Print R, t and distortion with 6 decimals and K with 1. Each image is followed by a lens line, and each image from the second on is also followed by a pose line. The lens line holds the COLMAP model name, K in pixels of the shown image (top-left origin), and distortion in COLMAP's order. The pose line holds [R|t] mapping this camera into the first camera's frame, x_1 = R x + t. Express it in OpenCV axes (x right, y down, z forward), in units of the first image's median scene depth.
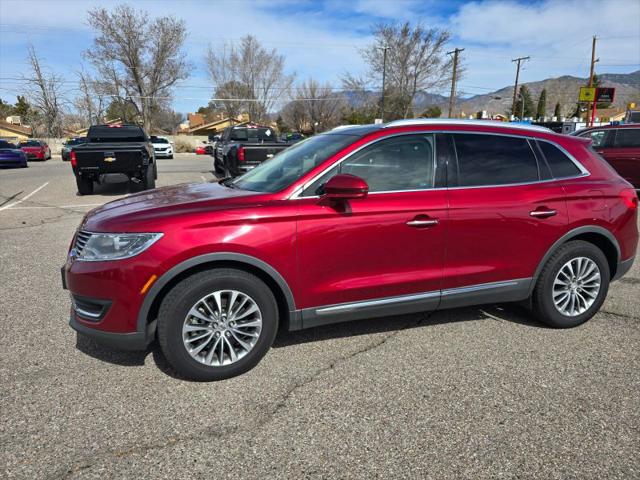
lens RADIAL K [[432.9, 0, 307.8], [0, 432.9, 236.3], [0, 0, 1]] dist [0.057177, -0.052350]
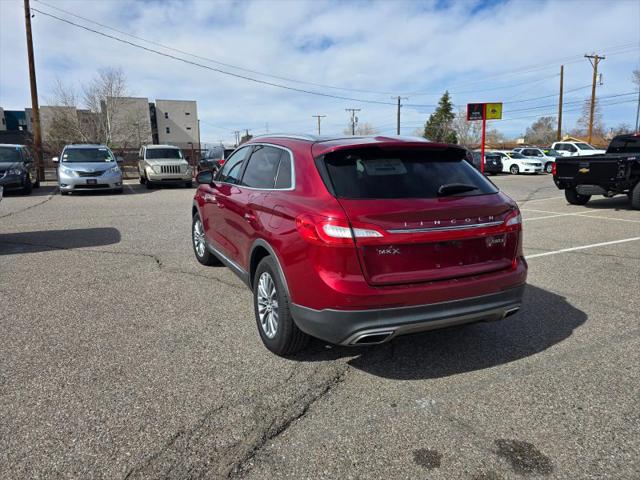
lens RADIAL K [[429.2, 0, 307.1], [0, 429.2, 237.2], [0, 0, 1]] dist [0.055099, -0.050359]
pose [[0.110659, 0.185393, -0.976414, 0.350424], [-0.206867, 0.965226, 0.159824, -0.044424], [0.972091, 0.184302, 0.145163, 0.216173]]
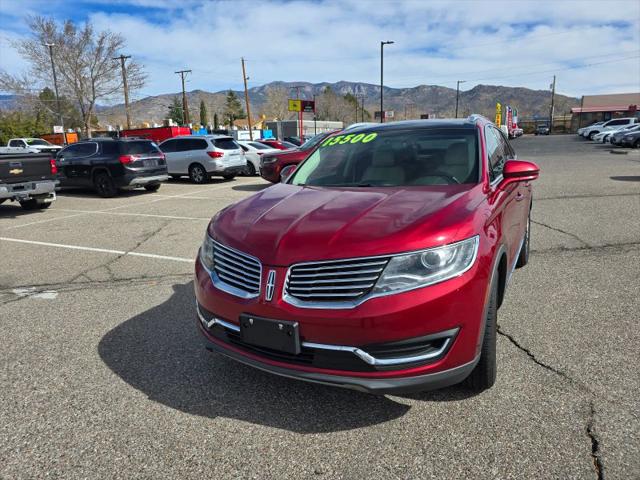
lens RADIAL K [[433.6, 0, 310.0], [0, 433.6, 231.1], [0, 0, 1]] dist [0.050353, -0.048815]
pose [[0.731103, -0.161573, 0.662859, -0.196737], [0.181150, 0.982653, 0.039724, -0.018938], [-0.657779, 0.091034, 0.747689, 0.093975]]
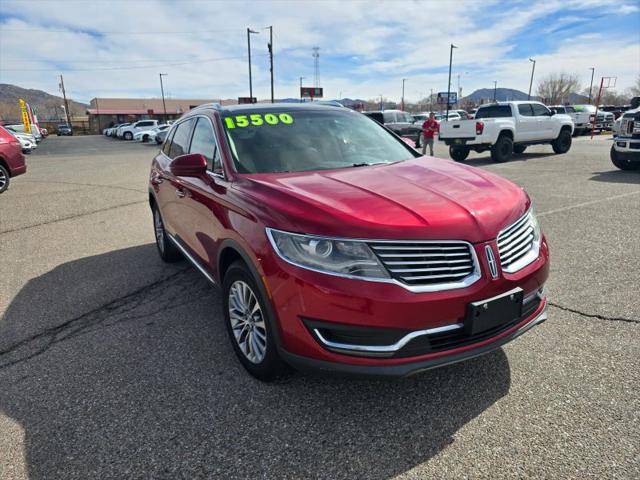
lens RADIAL K [[433.6, 0, 312.3], [0, 433.6, 237.1], [0, 0, 1]] dist [0.050353, -0.048815]
pose [[-0.191760, -0.237242, 0.952336, -0.232198], [0.247903, 0.927170, 0.280890, -0.057810], [-0.949617, 0.289951, -0.118981, 0.280044]]
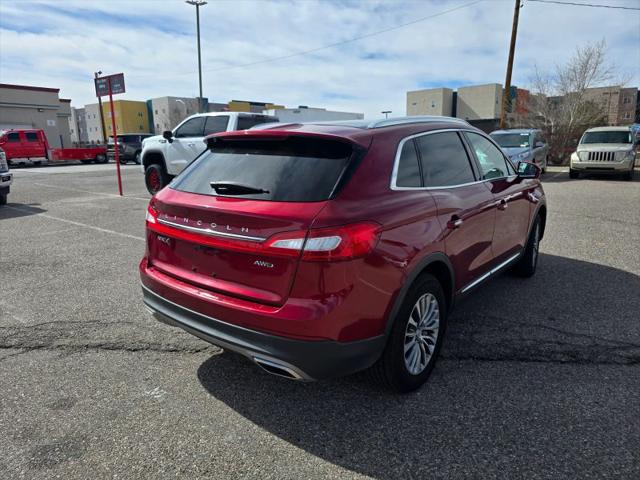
lens RADIAL K [[432.0, 0, 306.7], [0, 432.0, 237.7], [0, 0, 1]] dist [0.040807, -0.036662]
pose [[-0.836022, 0.124279, -0.534436, 0.233915], [-0.108403, 0.917403, 0.382910, -0.094118], [0.537881, 0.378056, -0.753497, 0.440819]]
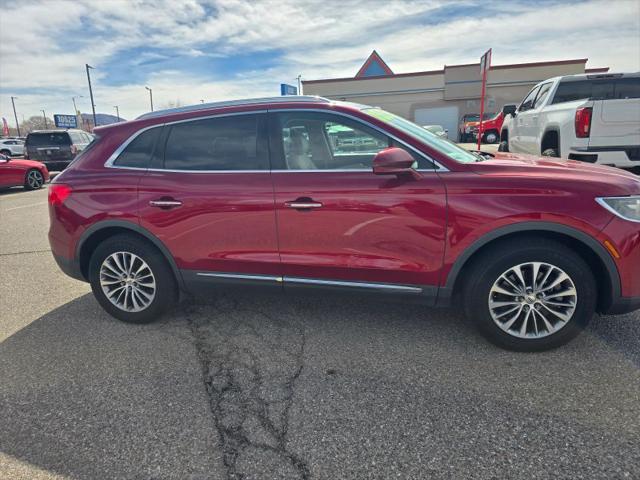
lens RADIAL K [[429.4, 0, 308.3], [0, 429.4, 247.3], [0, 0, 1]] dist [0.051336, -0.045374]
pose [[-0.844094, -0.097543, 0.527248, -0.087623], [0.160371, 0.892376, 0.421838, -0.092713], [-0.511650, 0.440626, -0.737606, 0.458218]]
